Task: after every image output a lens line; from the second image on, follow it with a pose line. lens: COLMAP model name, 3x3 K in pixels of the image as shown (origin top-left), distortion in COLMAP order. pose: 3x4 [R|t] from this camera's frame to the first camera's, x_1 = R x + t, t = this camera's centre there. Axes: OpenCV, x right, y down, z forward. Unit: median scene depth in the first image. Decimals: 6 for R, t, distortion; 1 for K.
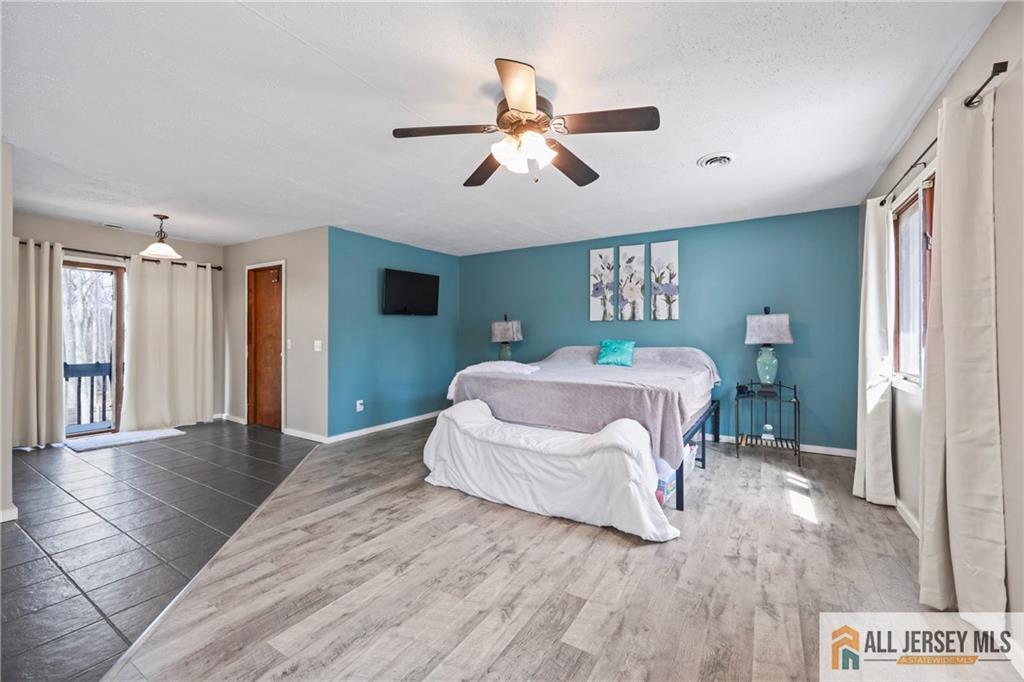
lens RADIAL K [[418.8, 0, 512.7], [0, 418.8, 338.4], [0, 0, 1]] dist [0.002870, -0.001023]
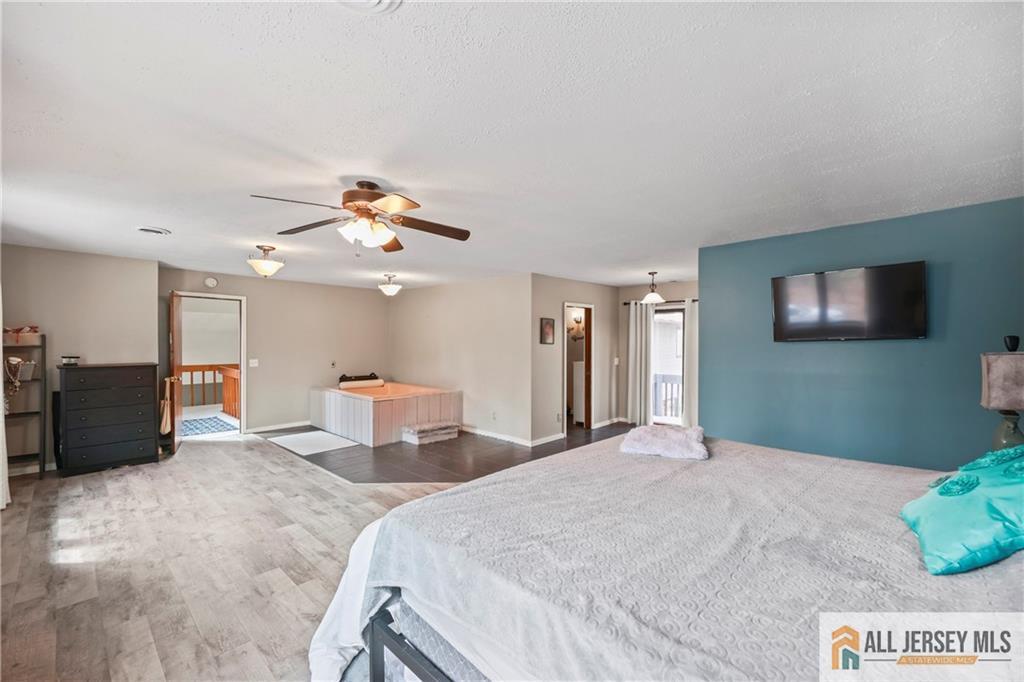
lens RADIAL K [[418.8, 0, 516.4], [0, 418.8, 341.0], [0, 0, 1]] dist [0.002870, -0.001023]
pose [[-0.200573, -0.003970, -0.979671, 1.397640], [-0.002588, 0.999990, -0.003523, -0.153534], [0.979675, 0.001828, -0.200581, 2.024627]]
